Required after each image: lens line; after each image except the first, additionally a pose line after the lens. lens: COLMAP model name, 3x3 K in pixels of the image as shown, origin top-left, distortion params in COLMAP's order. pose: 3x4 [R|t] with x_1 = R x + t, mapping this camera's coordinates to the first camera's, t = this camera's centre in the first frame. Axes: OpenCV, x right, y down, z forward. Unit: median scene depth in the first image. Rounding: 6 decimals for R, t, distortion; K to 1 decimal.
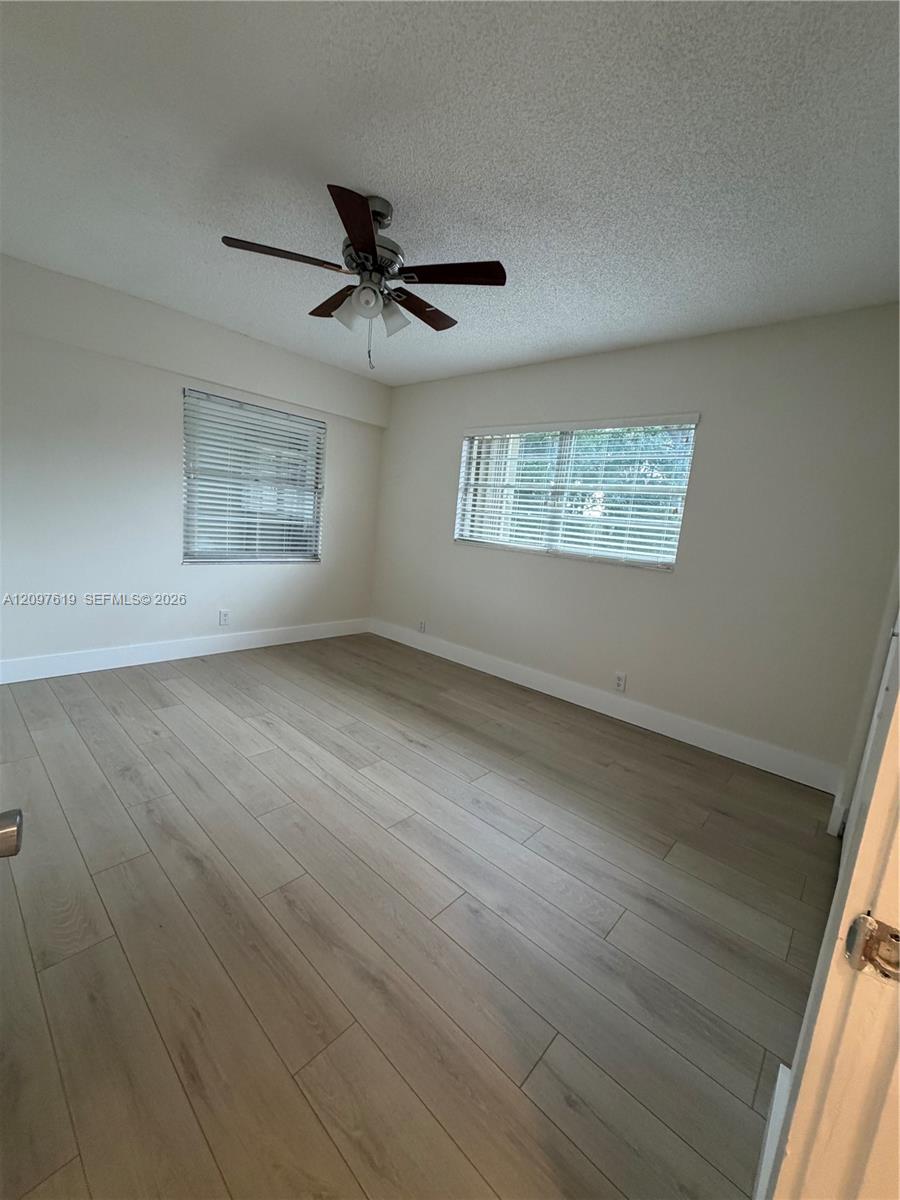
lens RADIAL K [[473.5, 0, 449.0], [0, 473.5, 601.7], [0, 0, 1]] dist [-0.001792, -0.000323]
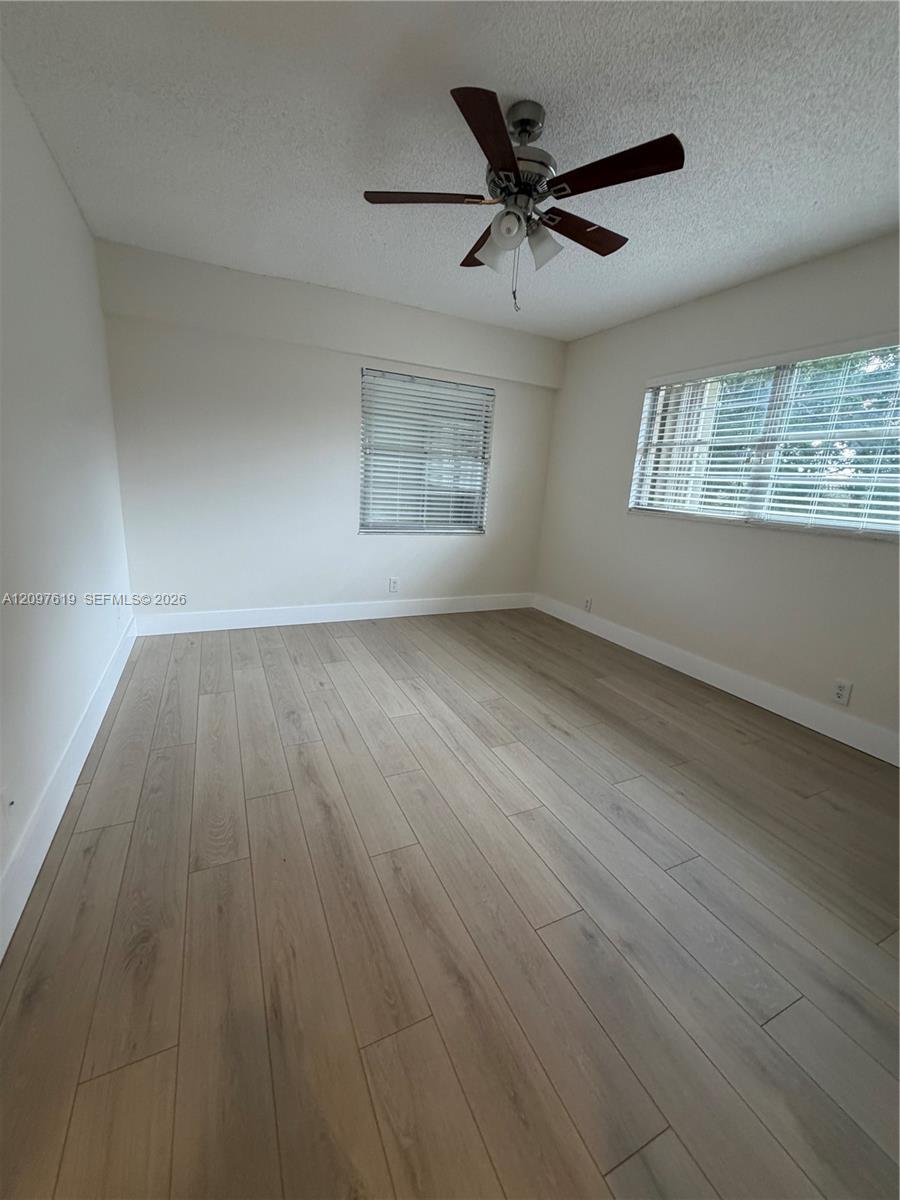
lens RADIAL K [[475.0, 0, 450.0], [0, 475.0, 600.0], [0, 0, 1]] dist [-0.000613, -0.000249]
pose [[0.927778, 0.056894, -0.368768, 0.050993], [-0.039555, 0.997734, 0.054418, 0.005066], [0.371029, -0.035901, 0.927927, 0.063796]]
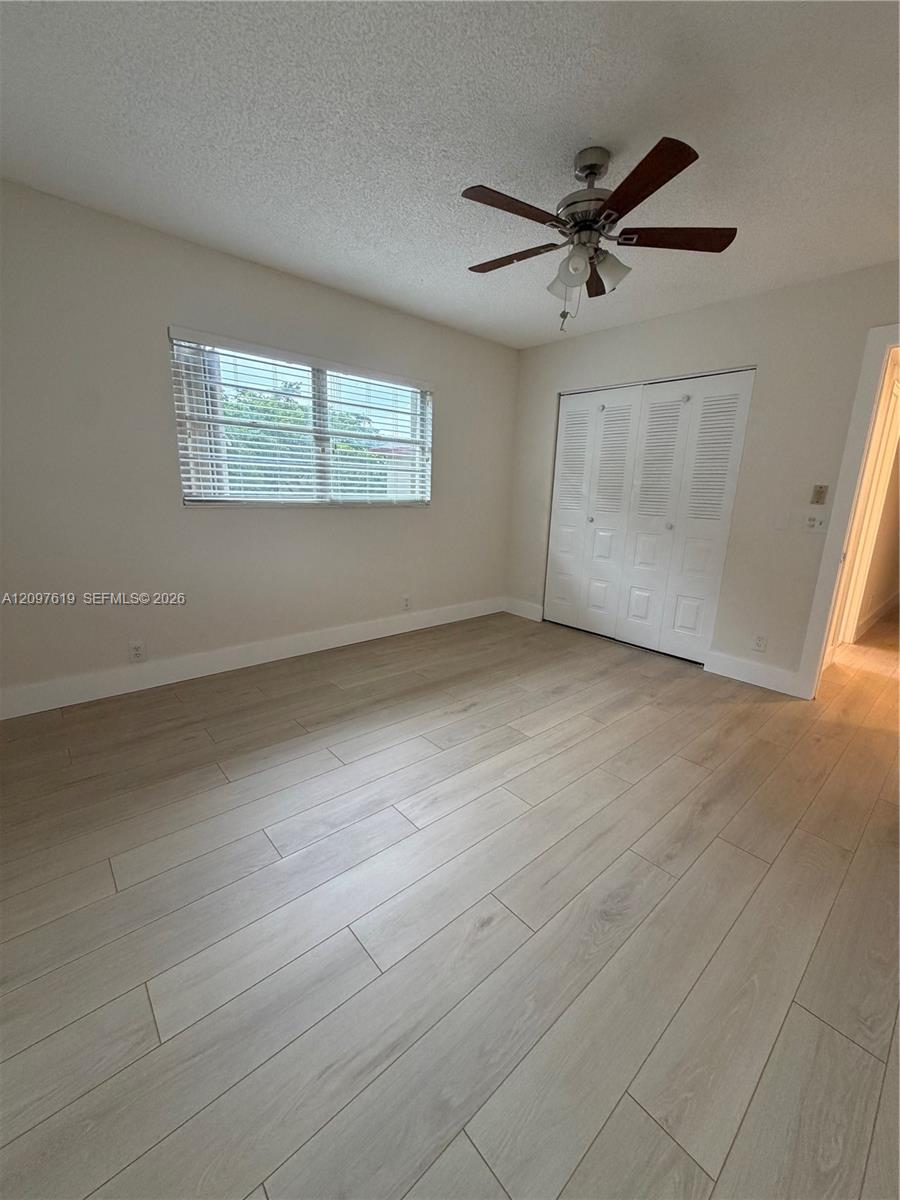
lens RADIAL K [[476.2, 0, 445.4], [0, 476.2, 600.4], [0, 0, 1]] dist [0.000066, 0.000086]
pose [[0.114096, -0.314255, 0.942457, -0.817107], [0.144877, 0.943774, 0.297155, -0.194691], [-0.982849, 0.102636, 0.153209, 0.735930]]
